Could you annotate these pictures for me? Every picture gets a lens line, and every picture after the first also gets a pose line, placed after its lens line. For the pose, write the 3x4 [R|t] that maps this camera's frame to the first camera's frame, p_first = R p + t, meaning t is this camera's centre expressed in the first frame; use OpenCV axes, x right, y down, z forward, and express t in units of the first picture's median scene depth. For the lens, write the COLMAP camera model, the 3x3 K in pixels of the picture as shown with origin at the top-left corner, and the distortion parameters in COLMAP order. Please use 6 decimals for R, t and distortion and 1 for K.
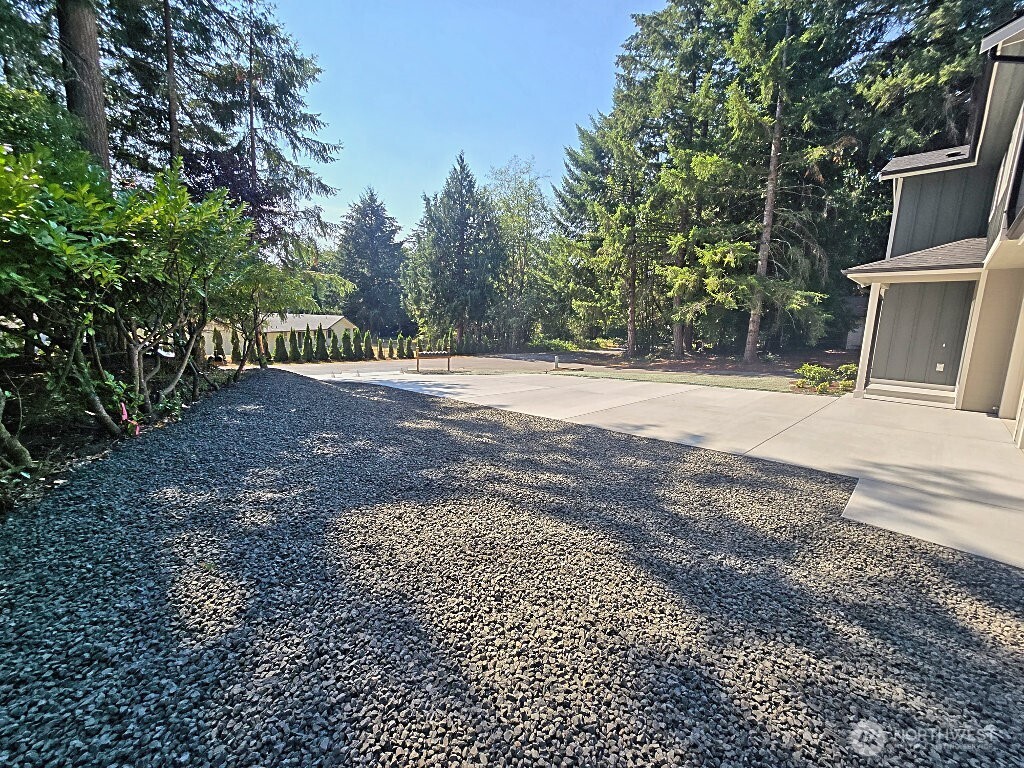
lens RADIAL K [[420.5, 0, 512.3], [0, 420.5, 379.6], [0, 0, 1]] dist [-0.001763, 0.001063]
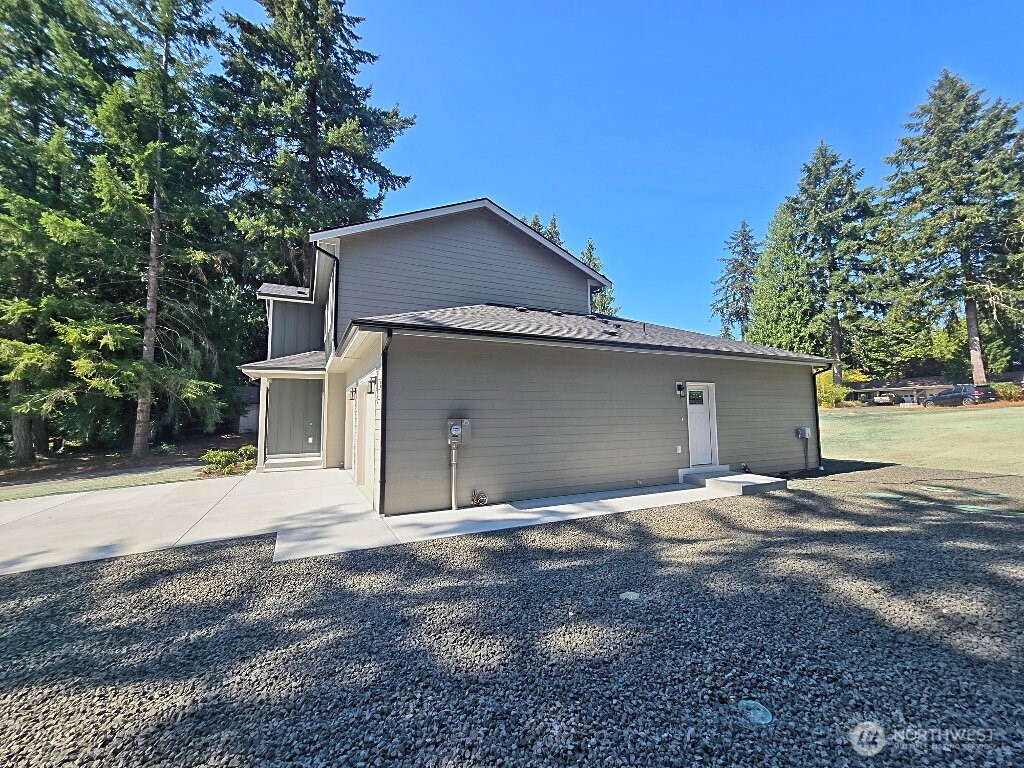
lens RADIAL K [[420.5, 0, 512.3], [0, 420.5, 379.6], [0, 0, 1]] dist [-0.001763, 0.001063]
pose [[0.311165, 0.038633, 0.949570, -0.051208], [0.155904, 0.983562, -0.091104, 0.002359], [-0.937481, 0.176390, 0.300027, -0.037210]]
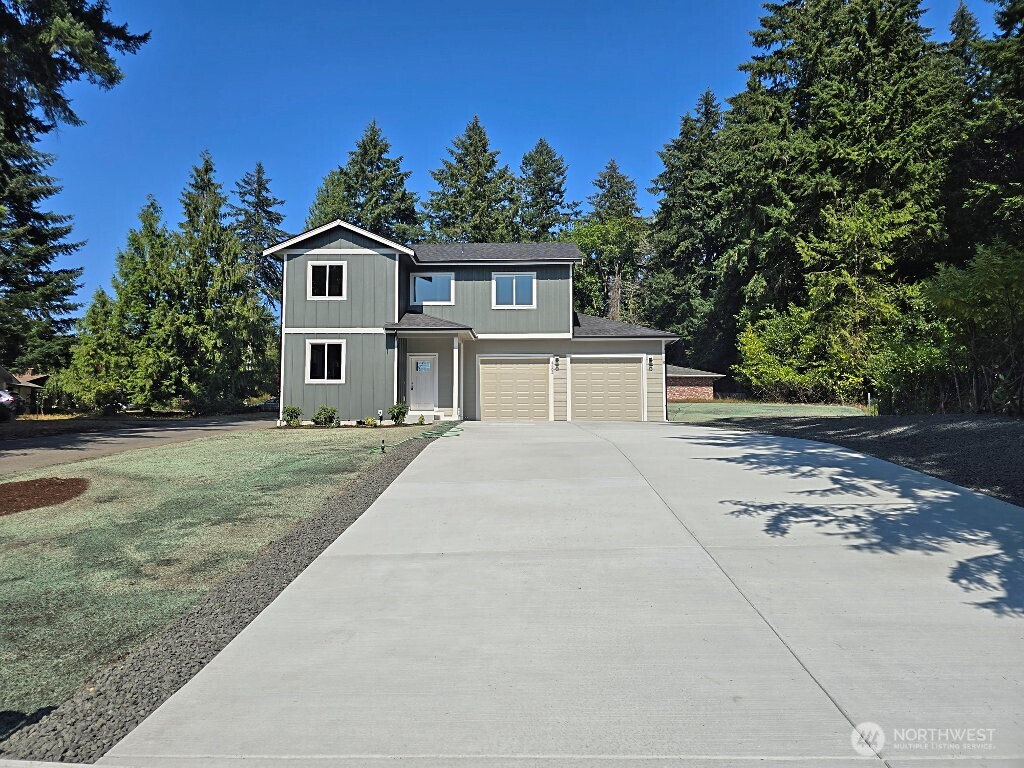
lens RADIAL K [[689.1, 0, 514.6], [0, 689.1, 380.1], [0, 0, 1]] dist [0.018199, -0.003293]
pose [[-0.702676, 0.013289, 0.711386, -0.455705], [0.073284, 0.995860, 0.053784, -0.100890], [-0.707726, 0.089926, -0.700740, 1.257962]]
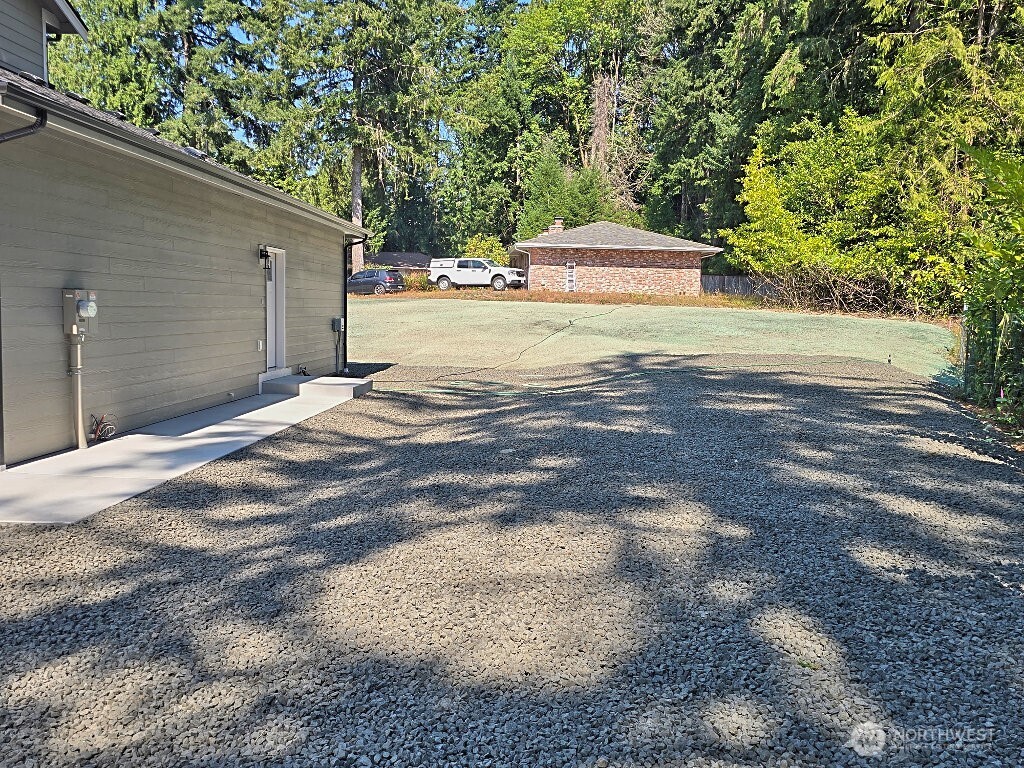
lens RADIAL K [[903.5, 0, 530.5], [0, 903.5, 387.0], [0, 0, 1]] dist [0.029701, -0.003293]
pose [[-0.691124, -0.119559, 0.712778, -0.204914], [0.048559, 0.976312, 0.210847, -0.047566], [-0.721103, 0.180334, -0.668947, 0.322823]]
